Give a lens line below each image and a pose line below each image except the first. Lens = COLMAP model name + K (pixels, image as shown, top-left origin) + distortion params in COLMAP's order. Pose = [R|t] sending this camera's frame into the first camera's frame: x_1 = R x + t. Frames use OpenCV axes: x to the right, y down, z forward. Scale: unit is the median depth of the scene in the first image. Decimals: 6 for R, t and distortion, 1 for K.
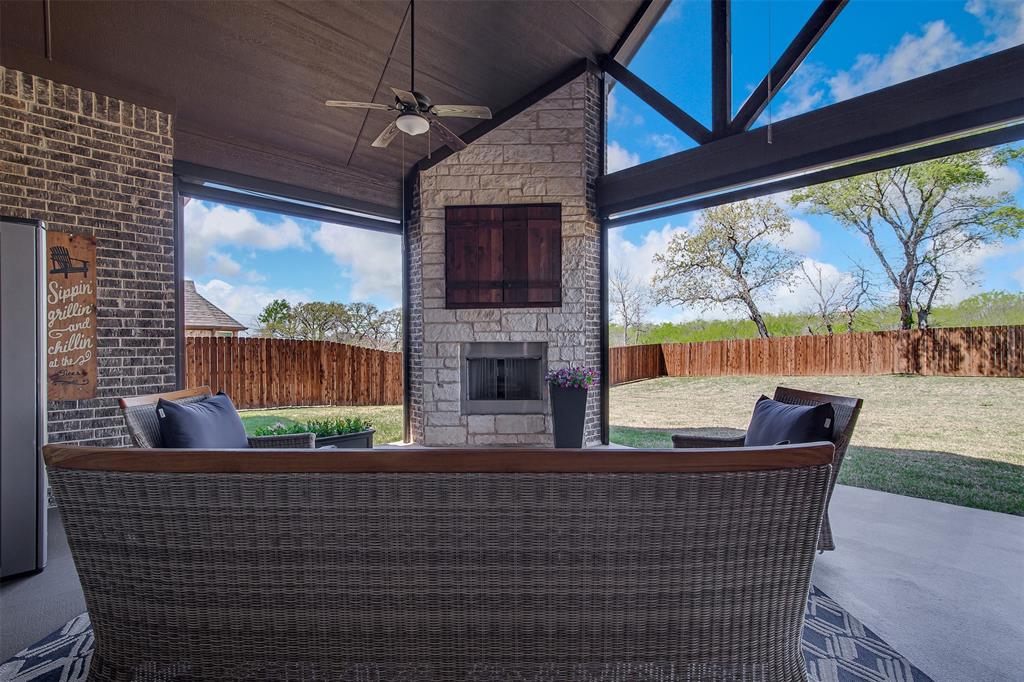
lens RADIAL K [[462.4, 0, 524.7], [0, 462.4, 348.5], [0, 0, 1]] dist [-0.016285, -0.006073]
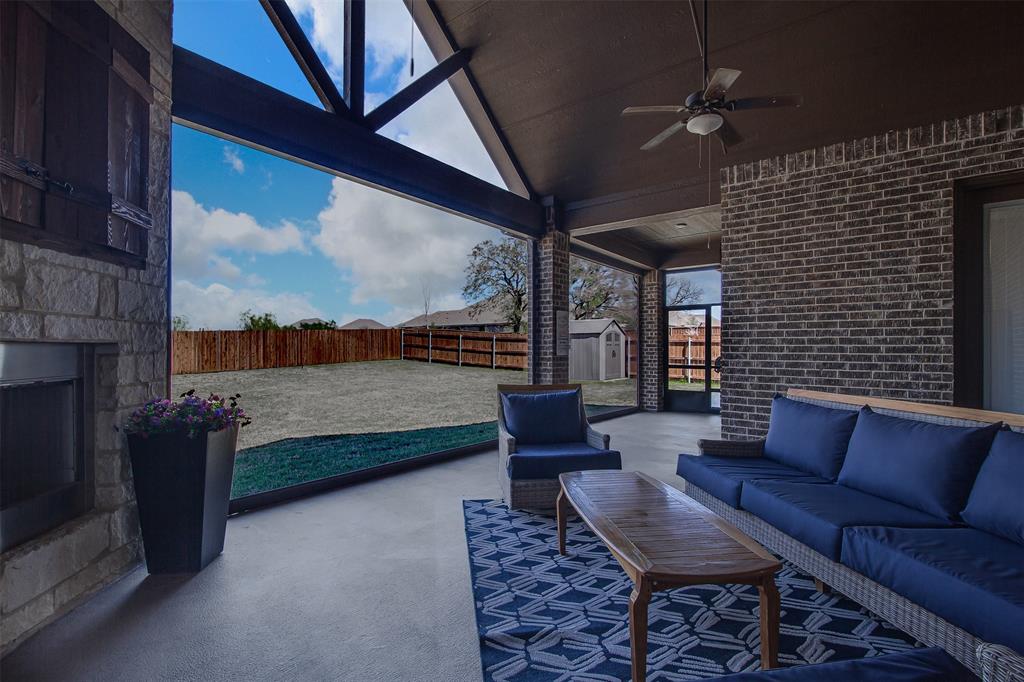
lens RADIAL K [[462.4, 0, 506.5], [0, 462.4, 343.0], [0, 0, 1]] dist [-0.016285, -0.006073]
pose [[-0.118099, 0.014080, 0.992902, -0.431941], [0.001470, 0.999901, -0.014005, -0.007630], [-0.993001, -0.000195, -0.118108, 0.694284]]
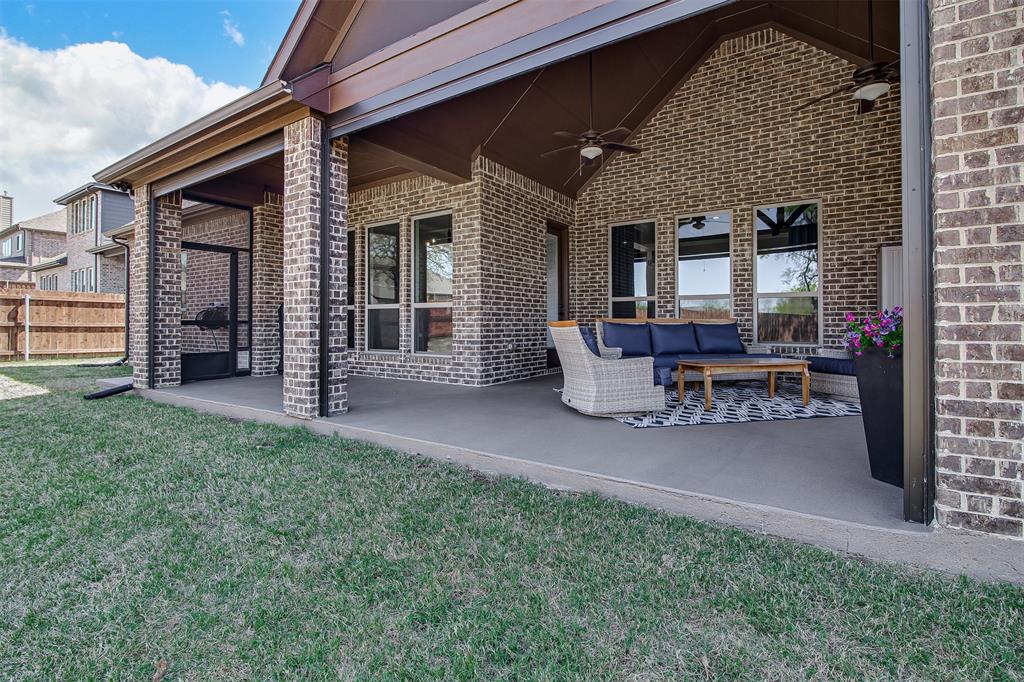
lens RADIAL K [[475.6, 0, 514.6], [0, 475.6, 314.5], [0, 0, 1]] dist [-0.013102, -0.000418]
pose [[-0.981843, -0.001089, -0.189694, 0.591843], [0.000852, 0.999948, -0.010149, 0.049942], [0.189695, -0.010127, -0.981791, 1.375510]]
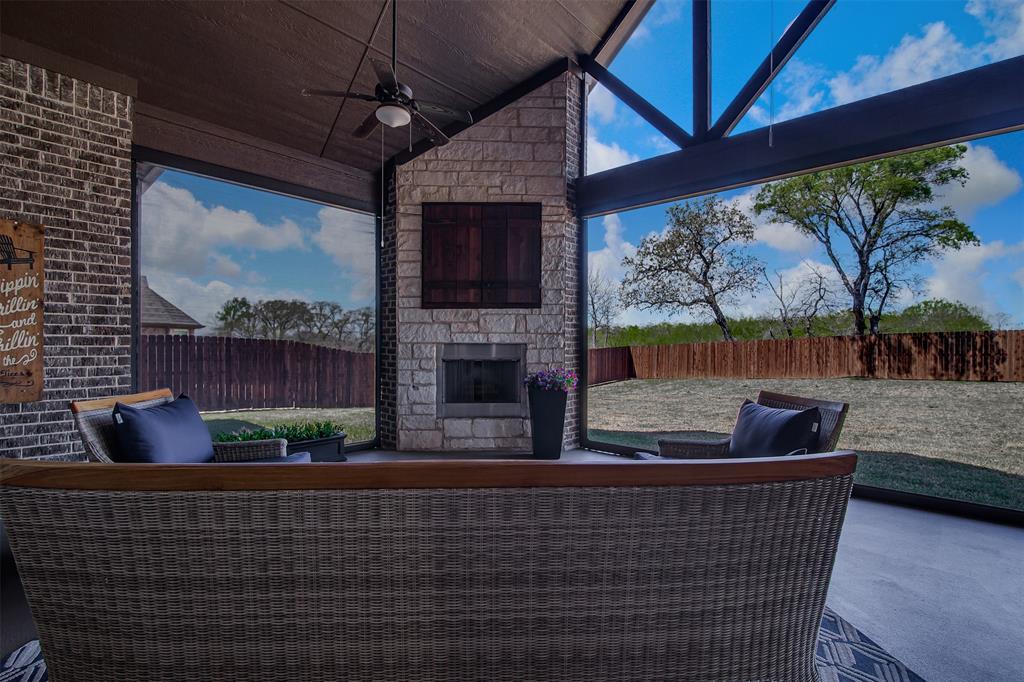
lens RADIAL K [[462.4, 0, 519.9], [0, 462.4, 348.5], [0, 0, 1]] dist [-0.016285, -0.006073]
pose [[0.997926, 0.008015, 0.063865, -0.027107], [-0.007876, 0.999966, -0.002440, -0.001660], [-0.063883, 0.001932, 0.997956, 0.019817]]
